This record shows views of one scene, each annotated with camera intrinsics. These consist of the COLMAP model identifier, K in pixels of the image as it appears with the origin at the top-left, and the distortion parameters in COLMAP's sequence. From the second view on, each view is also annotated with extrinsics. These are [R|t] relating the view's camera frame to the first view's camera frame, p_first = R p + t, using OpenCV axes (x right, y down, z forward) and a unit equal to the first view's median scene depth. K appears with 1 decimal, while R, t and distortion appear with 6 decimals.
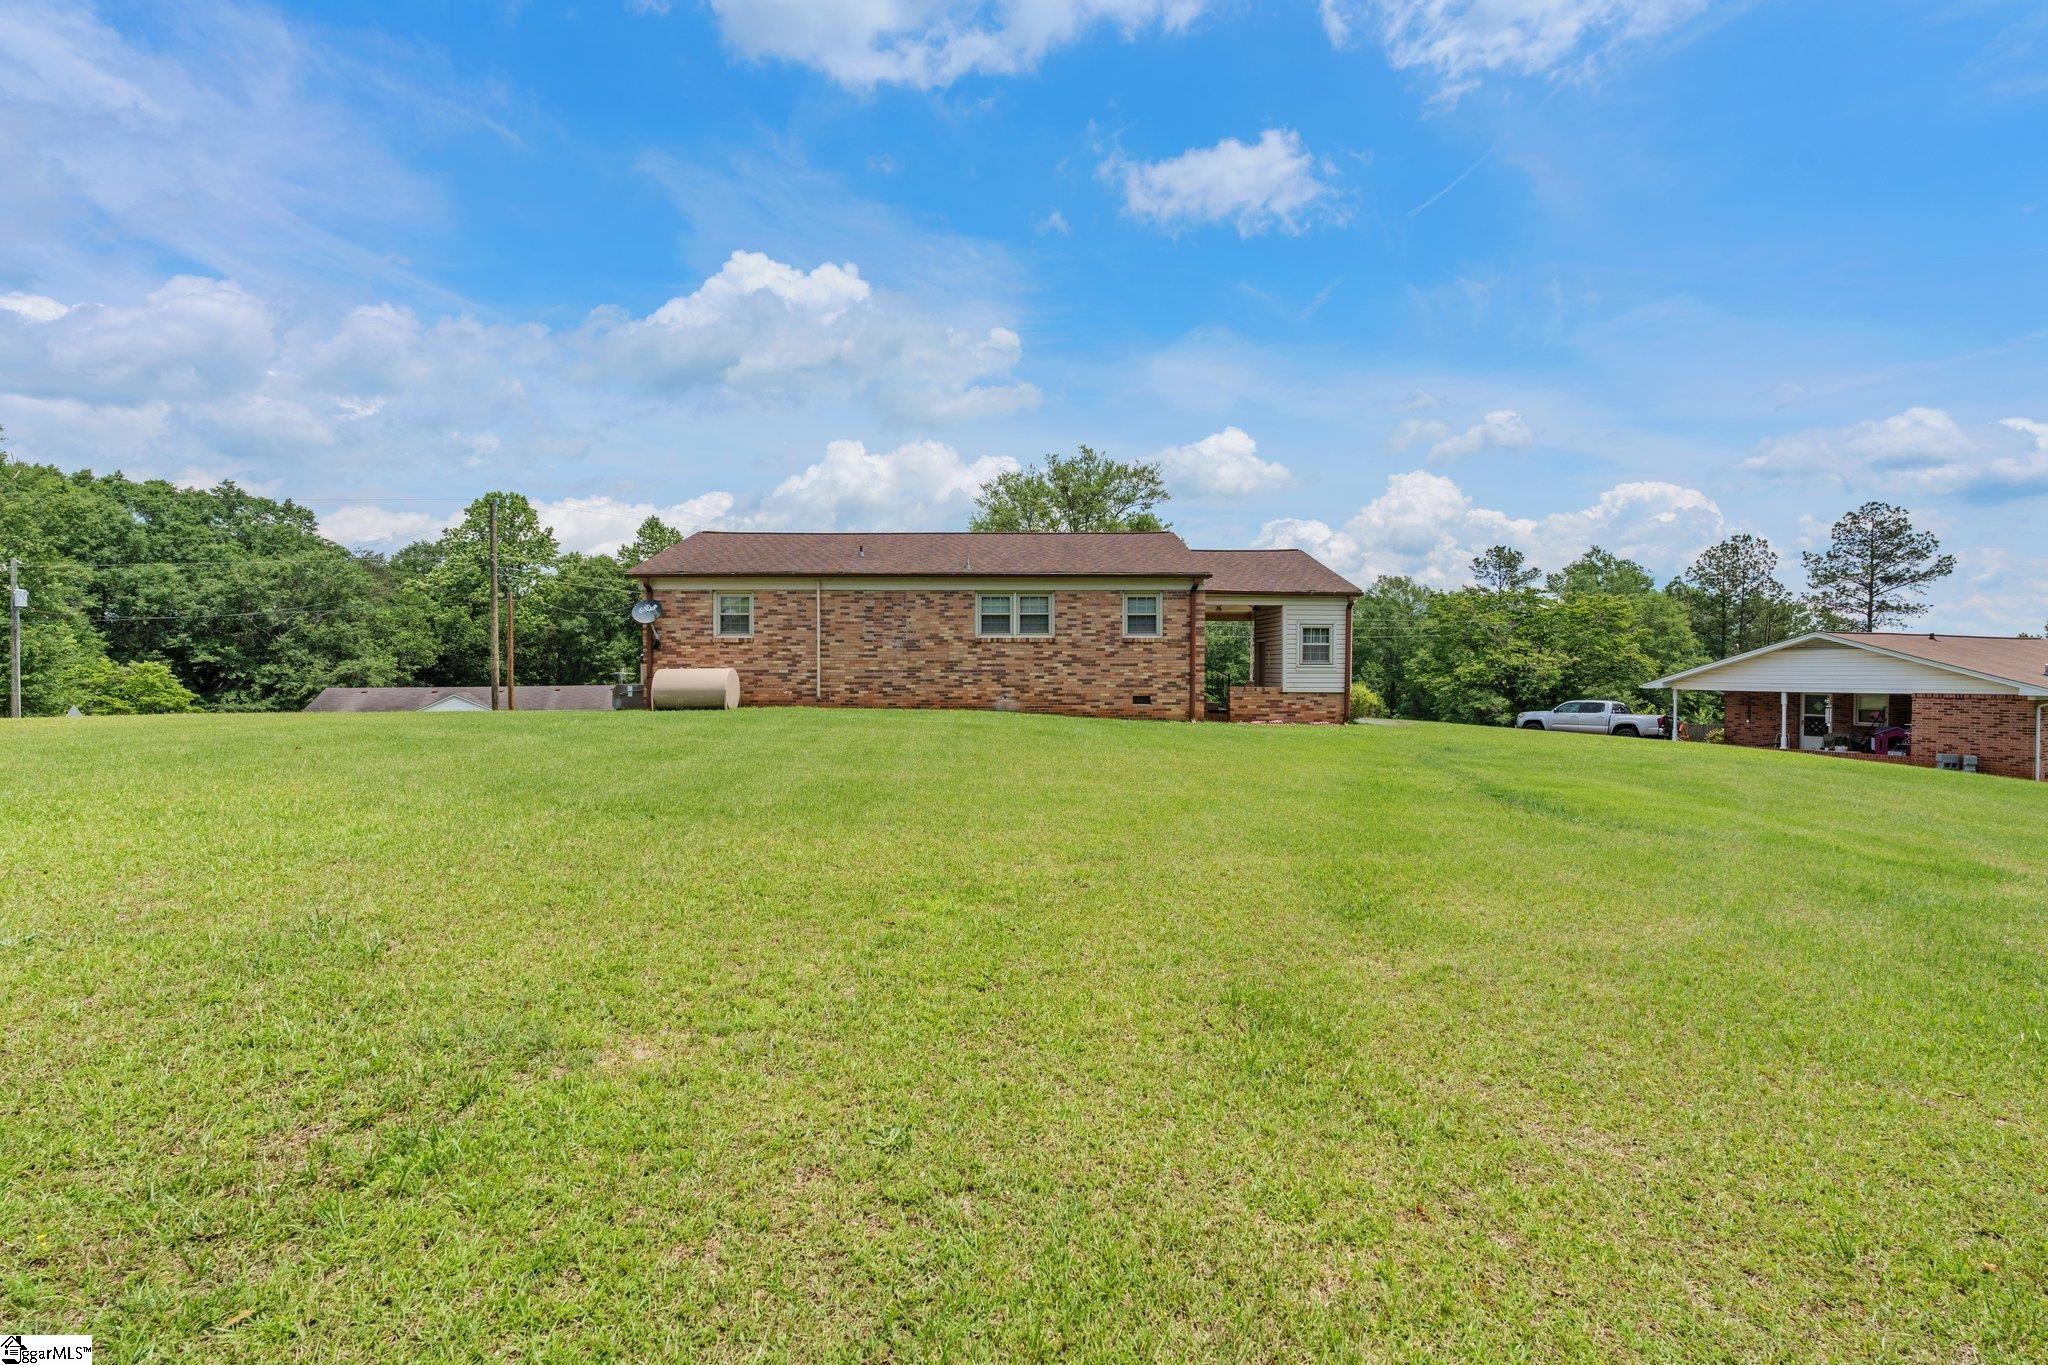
lens RADIAL K [[896.4, 0, 1017.1], [0, 896.4, 678.8], [0, 0, 1]] dist [-0.004396, 0.000221]
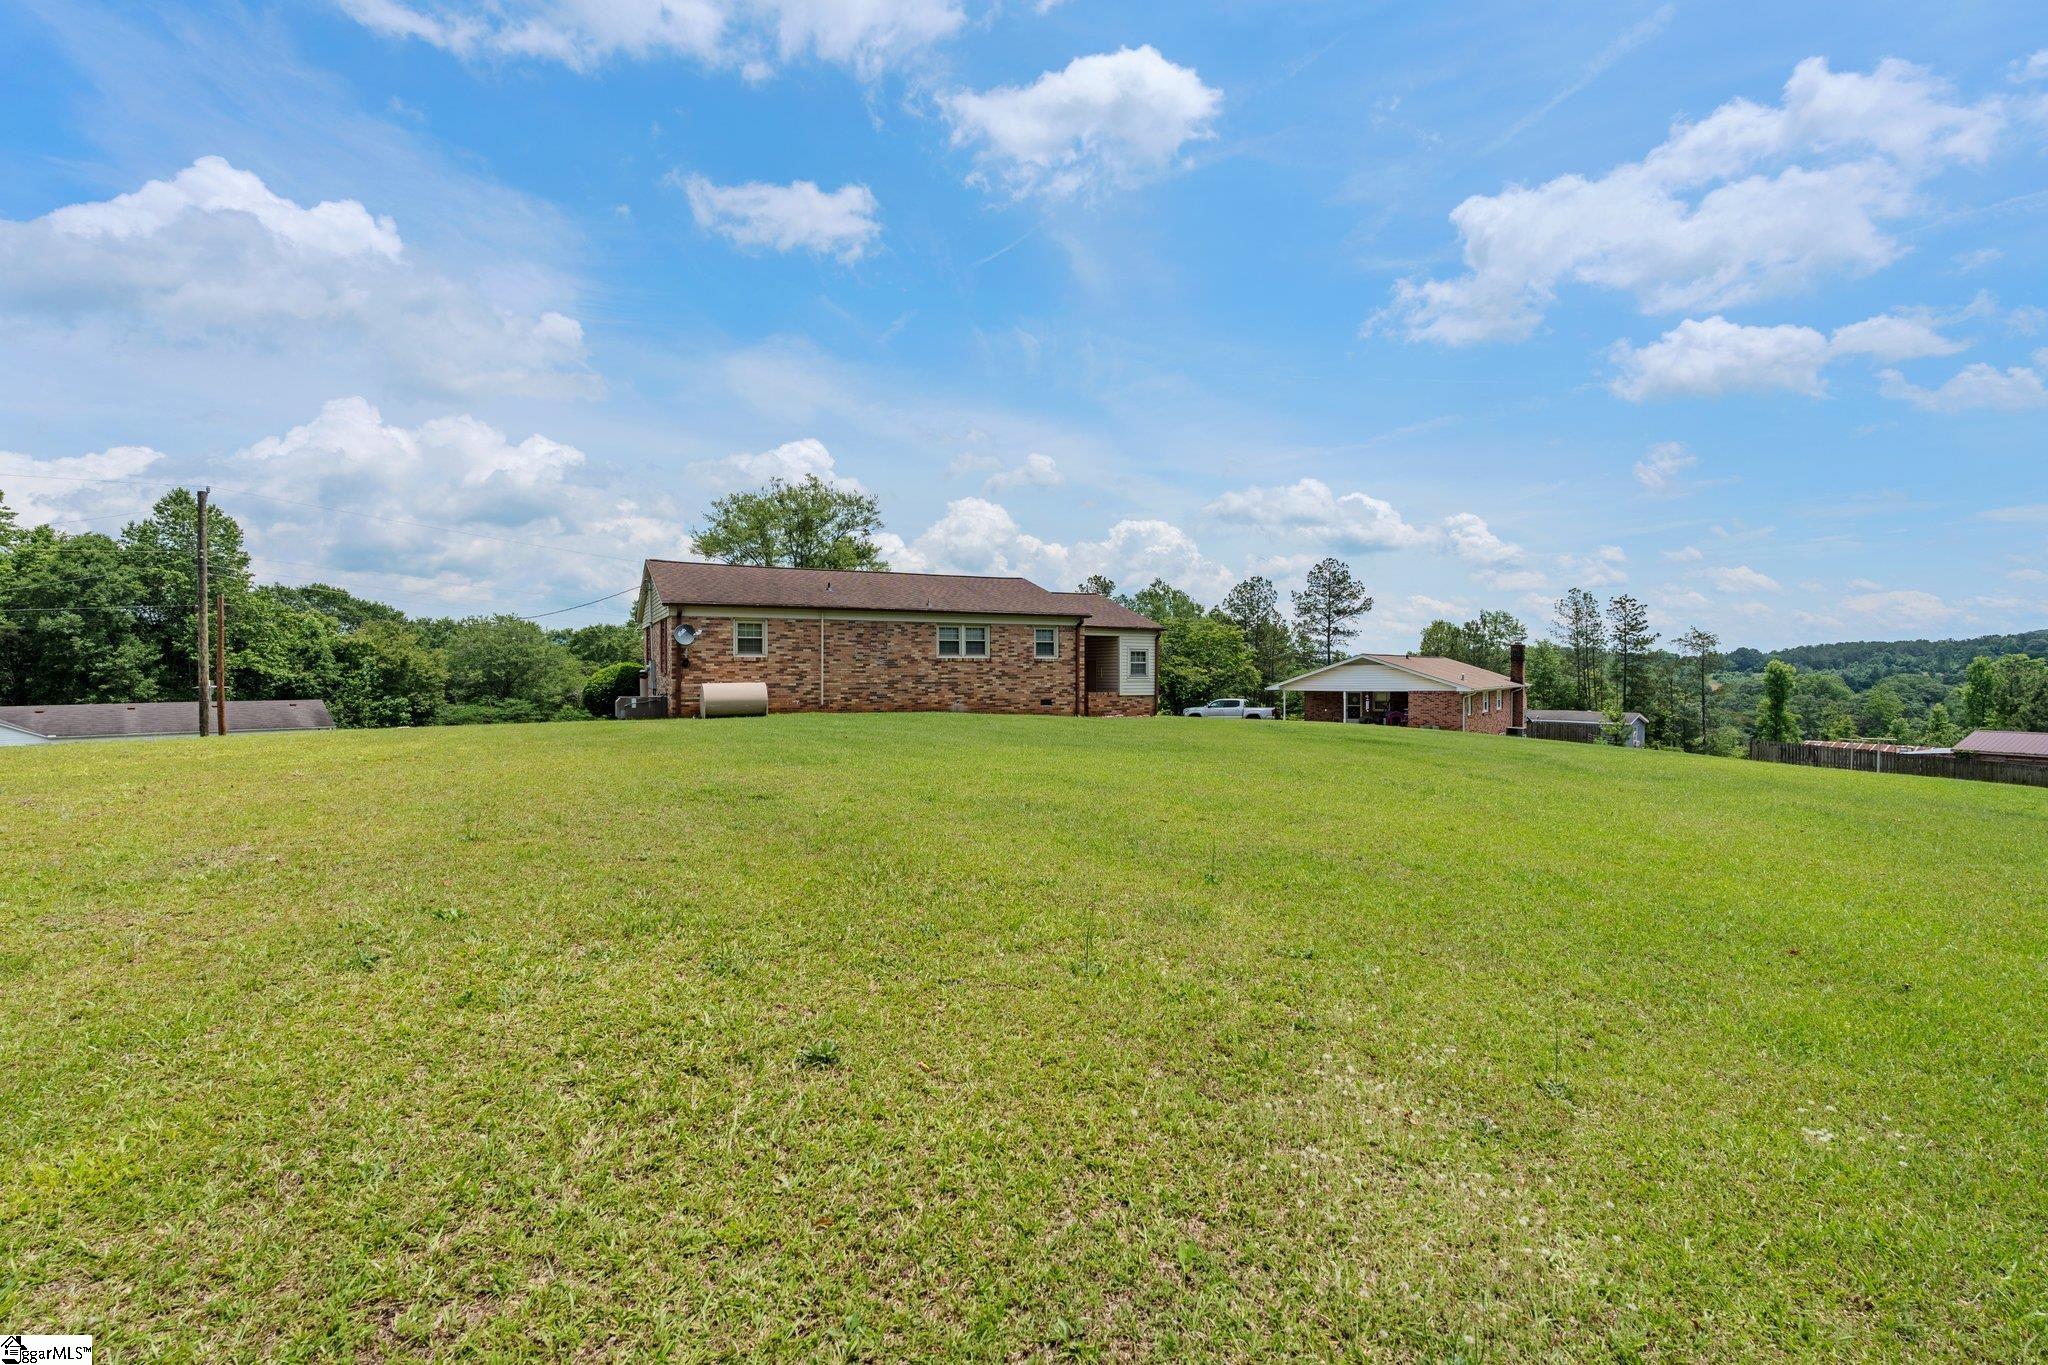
lens RADIAL K [[896.2, 0, 1003.7], [0, 896.2, 681.6], [0, 0, 1]] dist [-0.003182, 0.000014]
pose [[0.899328, -0.007610, 0.437209, -0.540406], [0.009278, 0.999956, -0.001680, -0.007377], [-0.437177, 0.005568, 0.899358, -0.245465]]
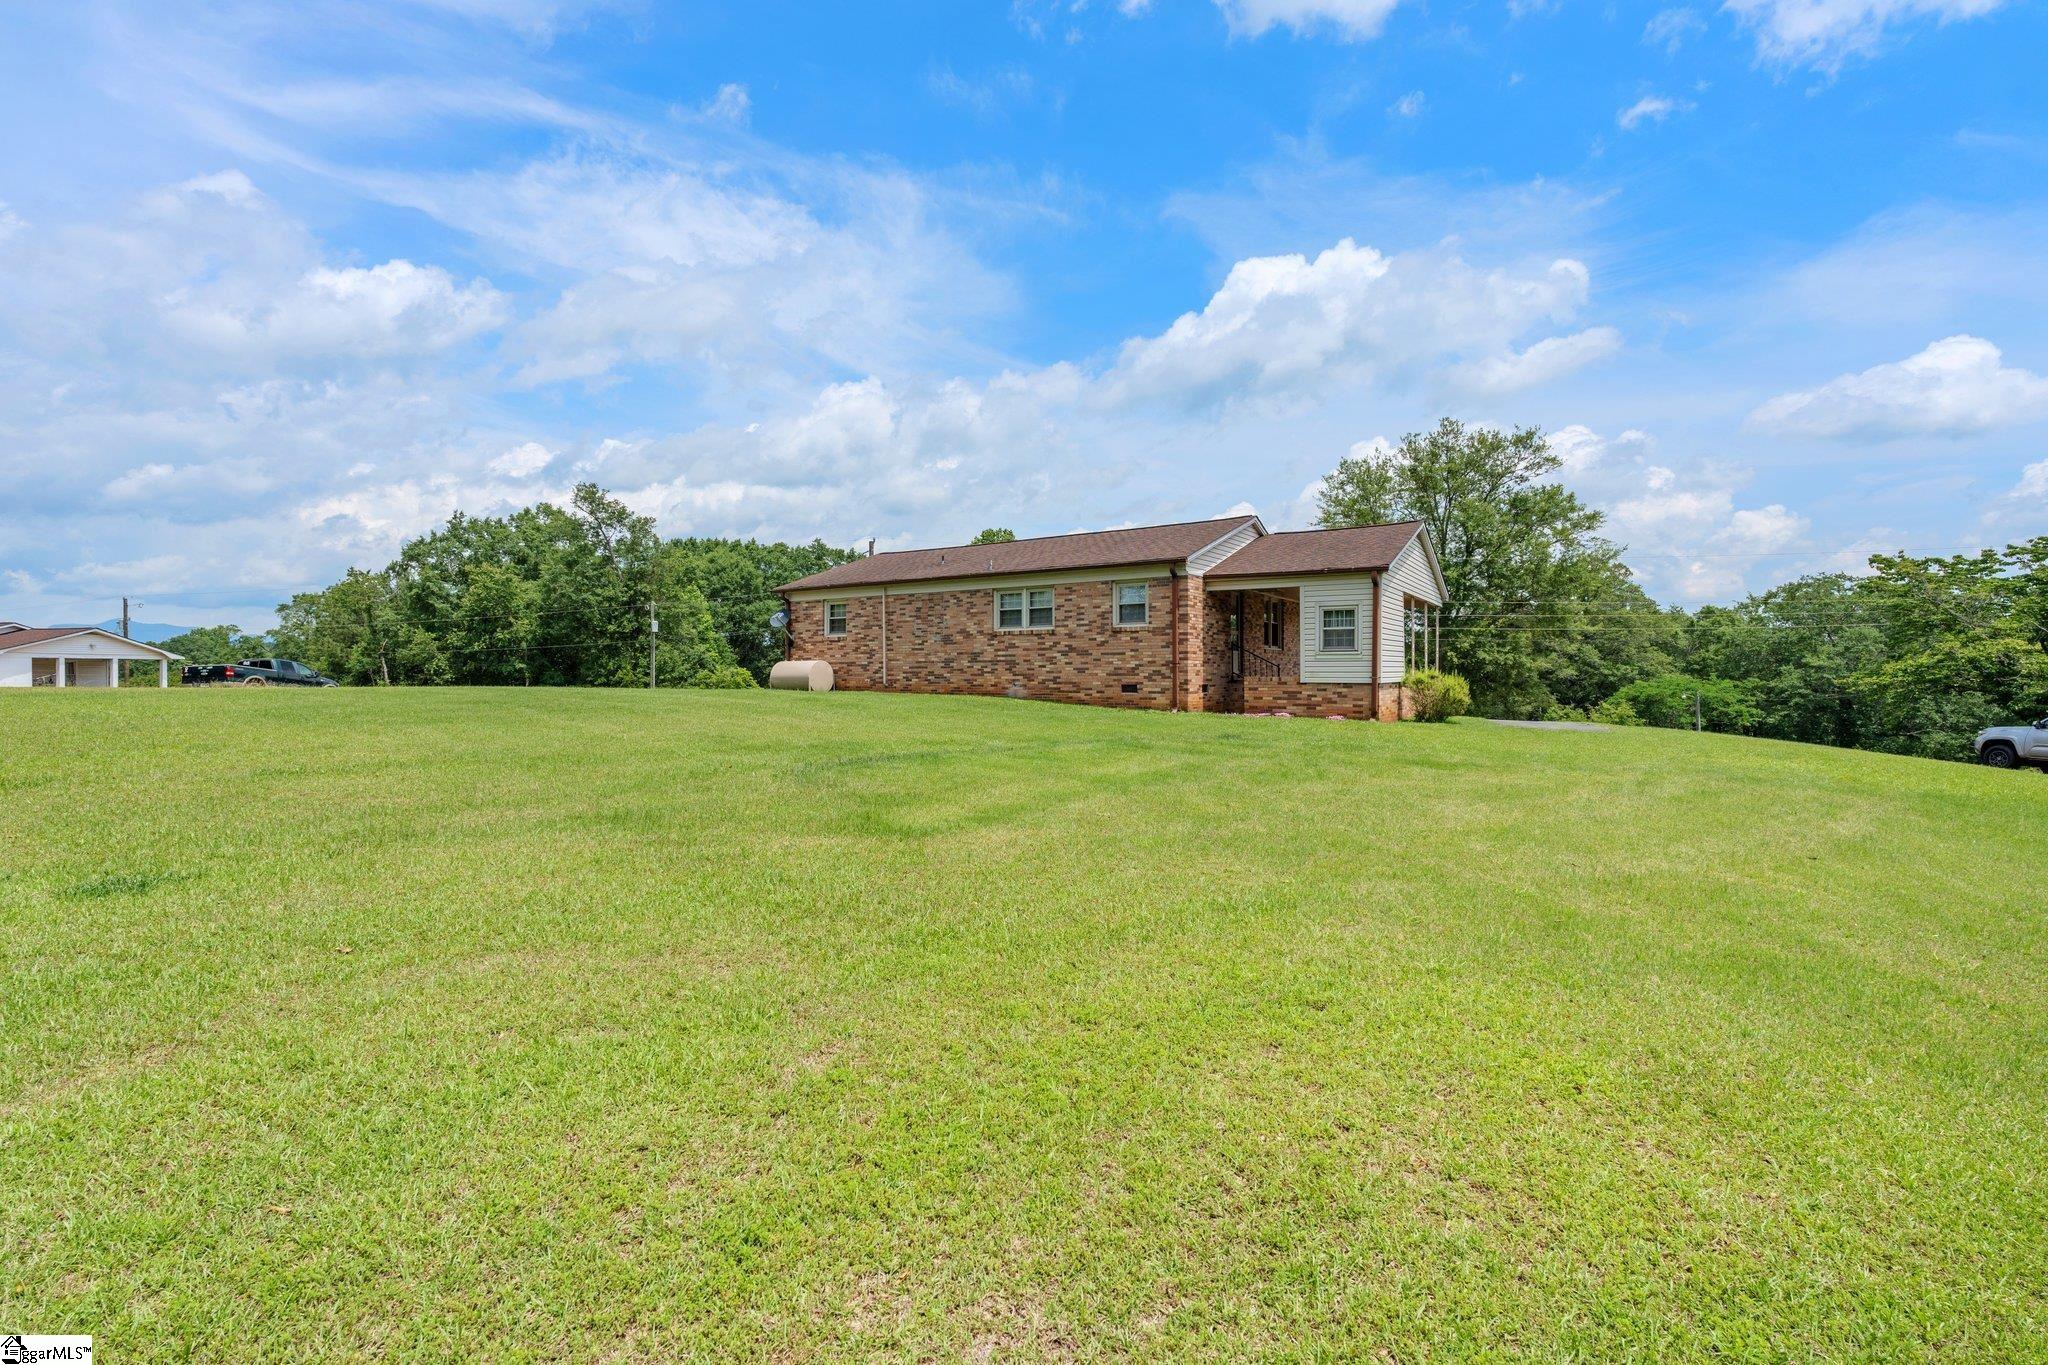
lens RADIAL K [[896.2, 0, 1003.7], [0, 896.2, 681.6], [0, 0, 1]] dist [-0.003182, 0.000014]
pose [[0.831195, 0.003450, -0.555971, 0.580125], [-0.008004, 0.999951, -0.005761, 0.022758], [0.555924, 0.009238, 0.831182, 0.085870]]
